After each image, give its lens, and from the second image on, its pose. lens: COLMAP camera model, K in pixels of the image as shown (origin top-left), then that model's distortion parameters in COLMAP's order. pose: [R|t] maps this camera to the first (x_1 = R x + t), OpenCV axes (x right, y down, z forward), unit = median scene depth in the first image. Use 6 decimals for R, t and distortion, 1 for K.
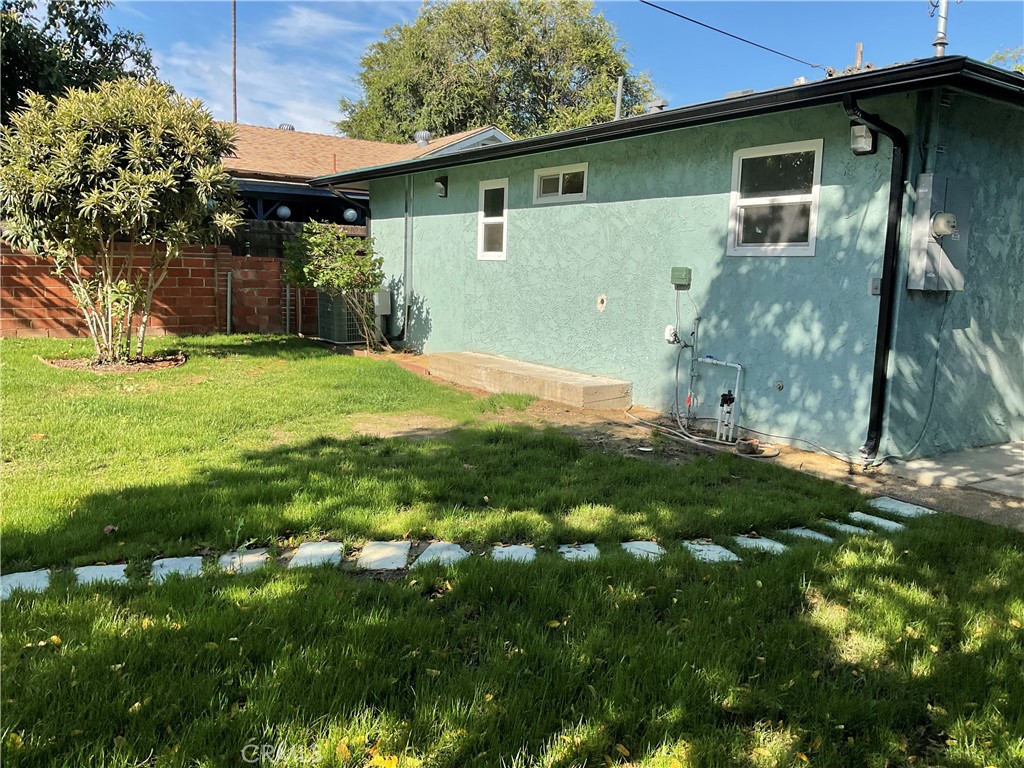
lens RADIAL K [[841.4, 0, 506.6], [0, 841.4, 386.6], [0, 0, 1]] dist [0.084374, -0.154605]
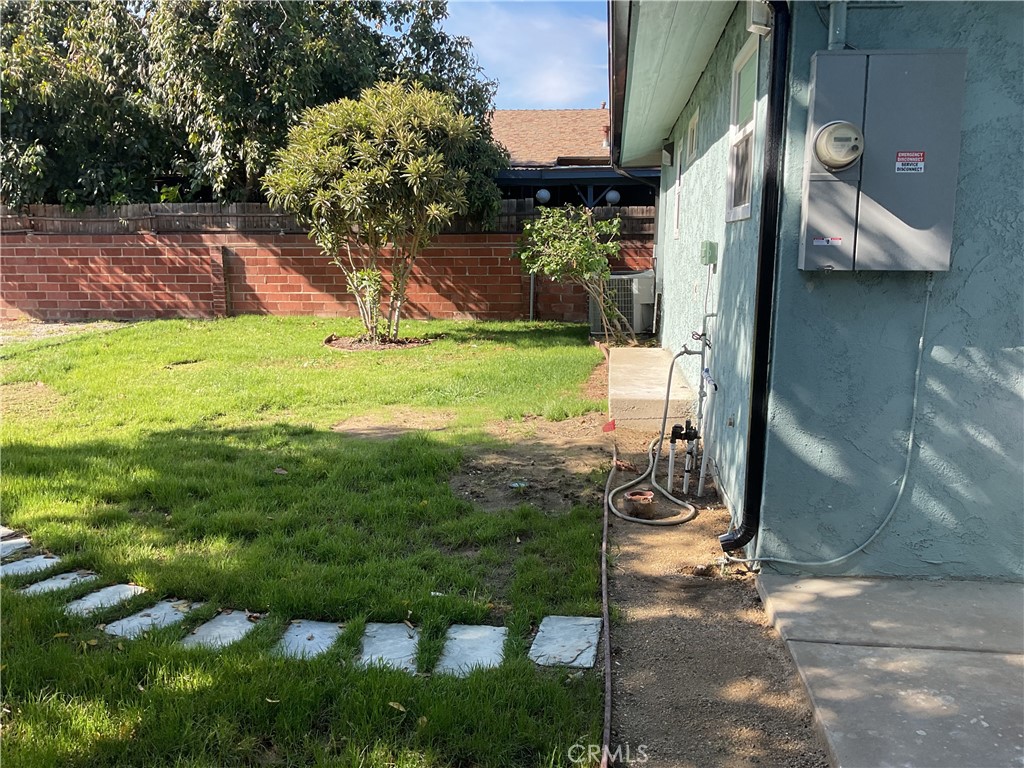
lens RADIAL K [[841.4, 0, 509.3], [0, 841.4, 375.0], [0, 0, 1]] dist [0.084374, -0.154605]
pose [[0.761000, 0.071354, -0.644816, 0.588378], [-0.071654, 0.997097, 0.025772, -0.039178], [0.644783, 0.026591, 0.763903, 0.387111]]
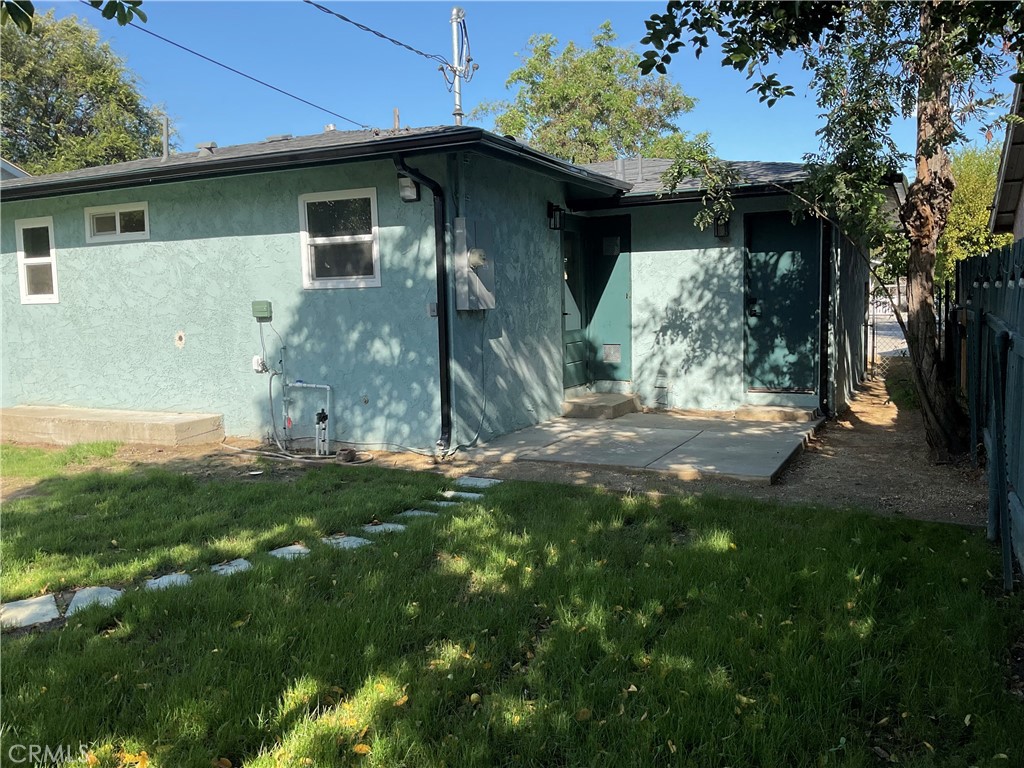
lens RADIAL K [[841.4, 0, 505.6], [0, 841.4, 384.7], [0, 0, 1]] dist [0.084374, -0.154605]
pose [[0.859334, -0.104524, 0.500620, -0.081345], [0.123213, 0.992371, -0.004305, 0.007212], [-0.496351, 0.065382, 0.865656, -0.080476]]
